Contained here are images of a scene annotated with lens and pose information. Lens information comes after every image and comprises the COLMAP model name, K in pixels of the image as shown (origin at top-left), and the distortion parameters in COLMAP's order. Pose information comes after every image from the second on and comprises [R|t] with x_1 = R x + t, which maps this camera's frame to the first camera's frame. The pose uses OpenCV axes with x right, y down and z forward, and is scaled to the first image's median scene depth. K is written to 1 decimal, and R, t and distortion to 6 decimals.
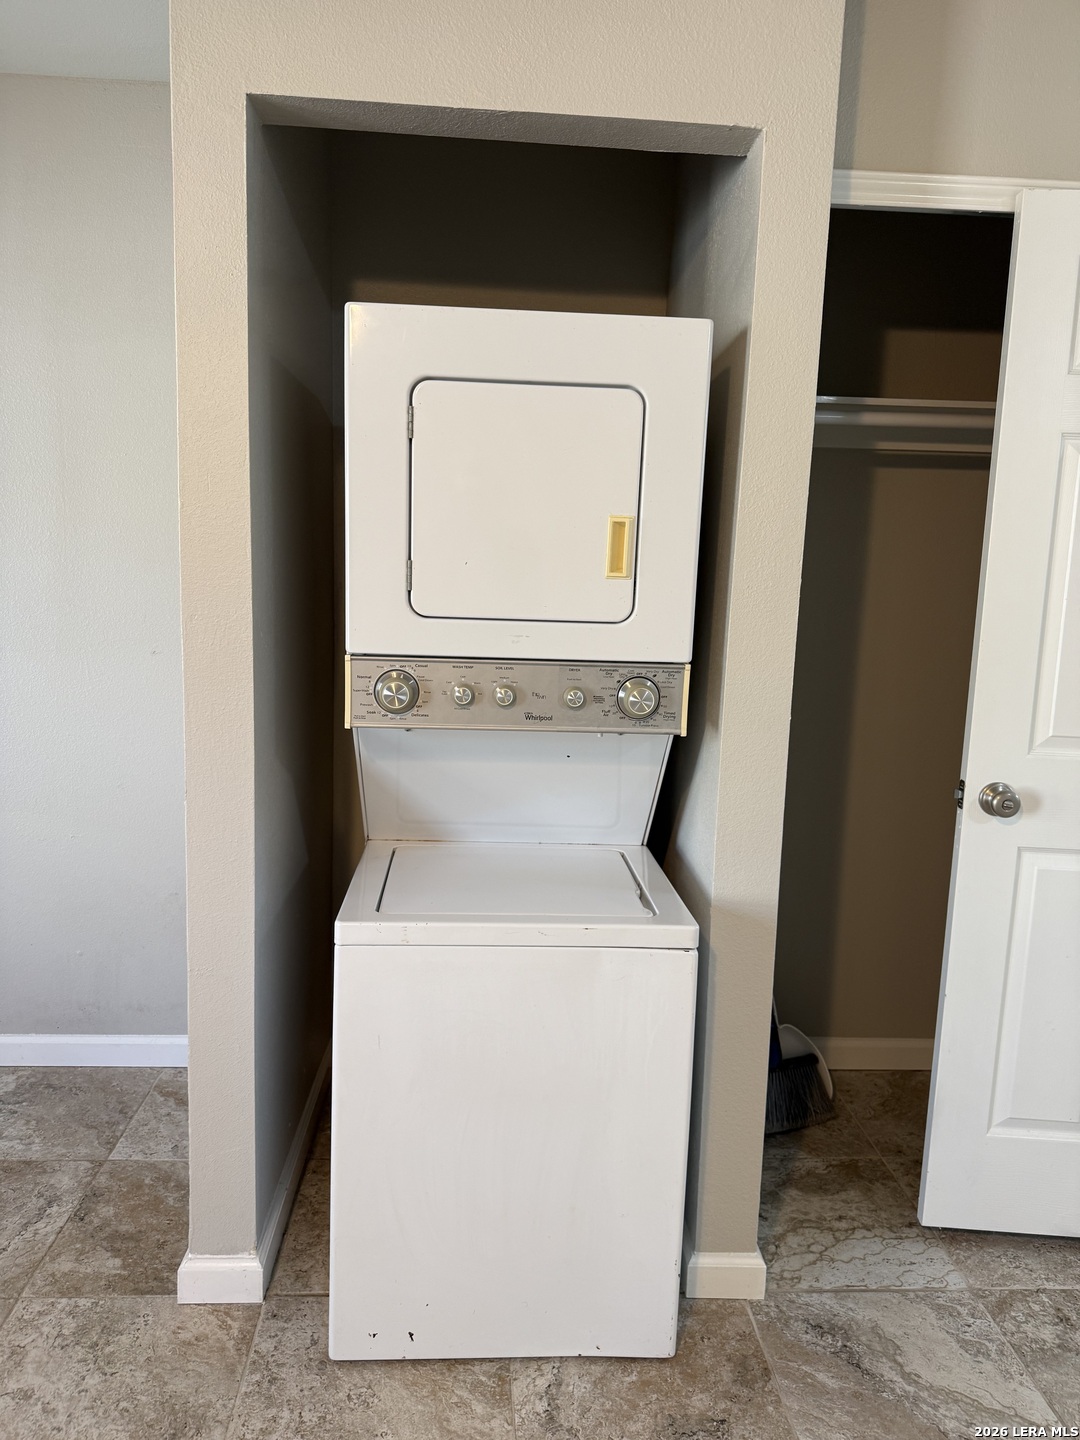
lens RADIAL K [[1091.4, 0, 540.0], [0, 1091.4, 720.0], [0, 0, 1]] dist [-0.000653, -0.000519]
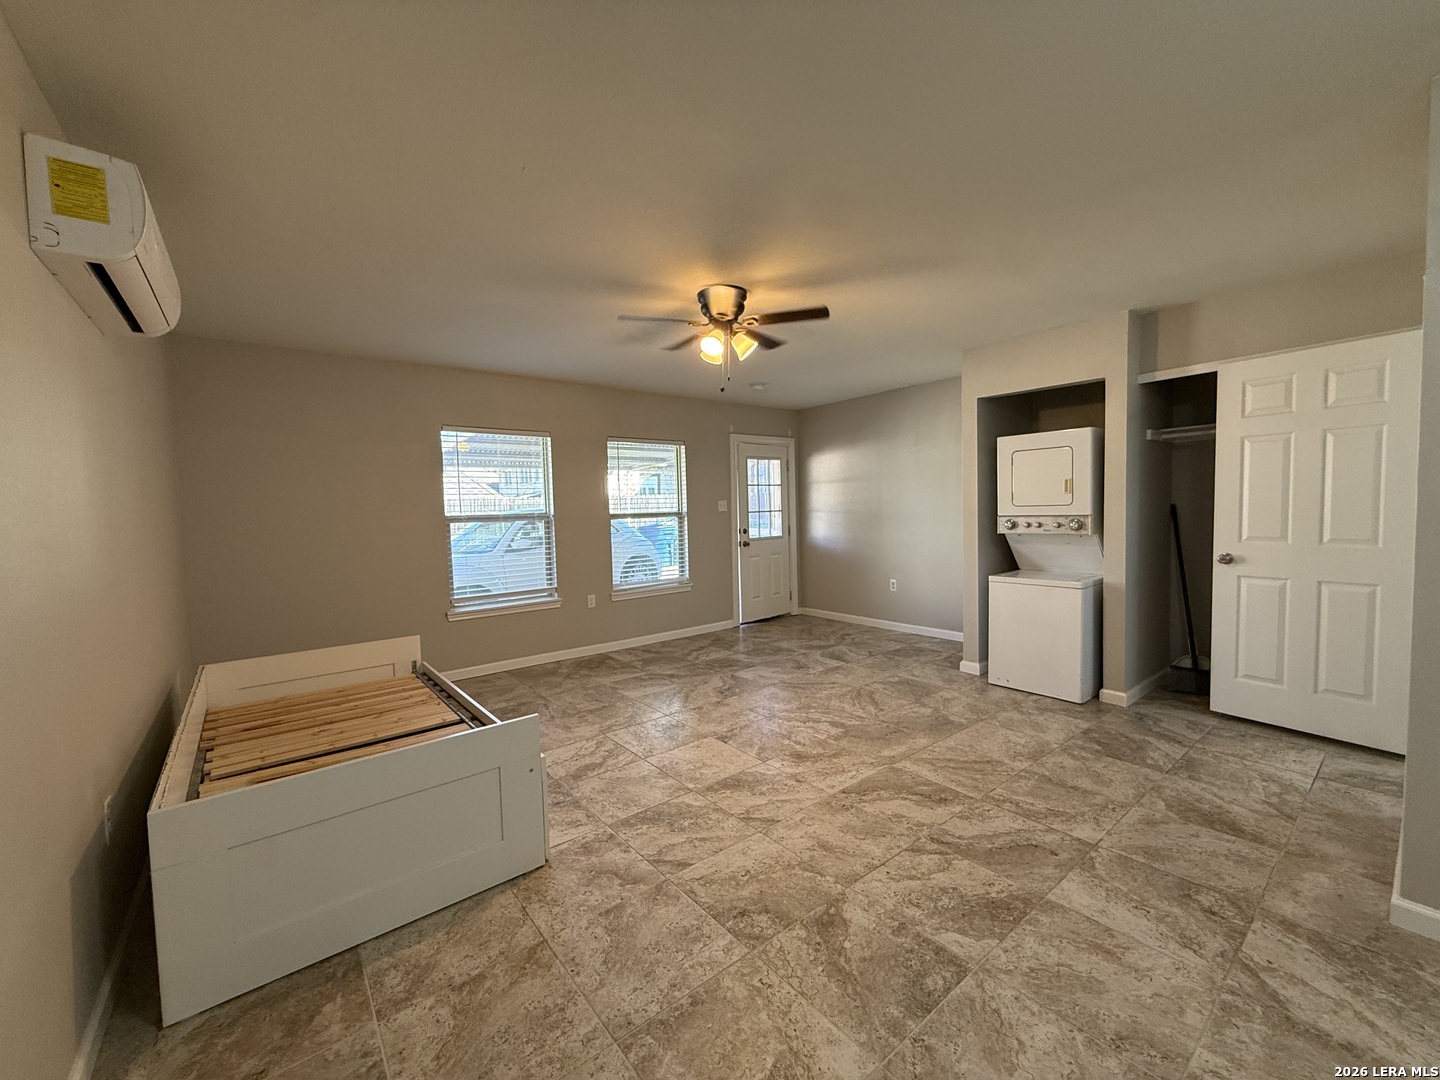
lens RADIAL K [[580.5, 0, 720.0], [0, 580.5, 540.0], [0, 0, 1]] dist [-0.002281, -0.000274]
pose [[0.589883, -0.005406, -0.807470, 0.930236], [-0.068571, 0.996030, -0.056762, 0.217465], [0.804572, 0.088852, 0.587171, -1.101392]]
